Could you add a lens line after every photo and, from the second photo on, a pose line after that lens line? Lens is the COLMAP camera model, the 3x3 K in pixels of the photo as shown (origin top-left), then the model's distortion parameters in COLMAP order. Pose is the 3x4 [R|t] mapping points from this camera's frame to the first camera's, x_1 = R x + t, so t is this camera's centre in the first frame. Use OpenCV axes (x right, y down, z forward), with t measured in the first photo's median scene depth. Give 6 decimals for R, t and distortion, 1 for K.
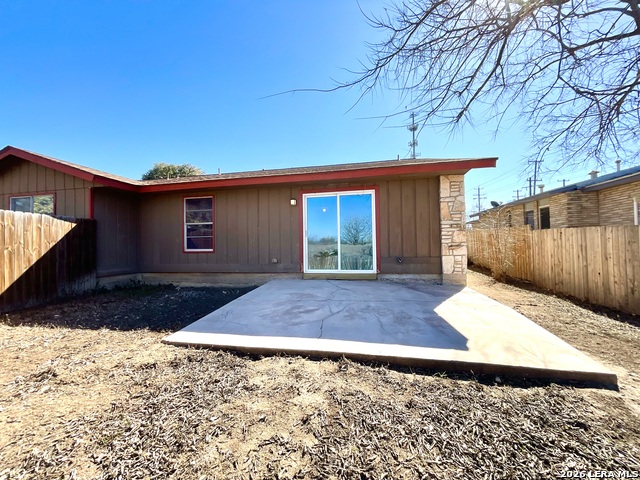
lens RADIAL K [[258.8, 0, 319.5], [0, 258.8, 236.9], [0, 0, 1]] dist [-0.001733, 0.000817]
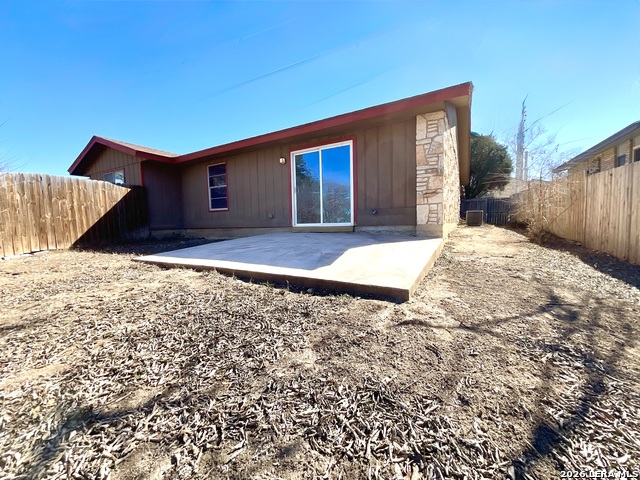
lens RADIAL K [[258.8, 0, 321.9], [0, 258.8, 241.0], [0, 0, 1]] dist [-0.001733, 0.000817]
pose [[0.949719, 0.015607, -0.312715, 0.420576], [0.019147, 0.993993, 0.107758, 0.089313], [0.312518, -0.108327, 0.943715, 0.004948]]
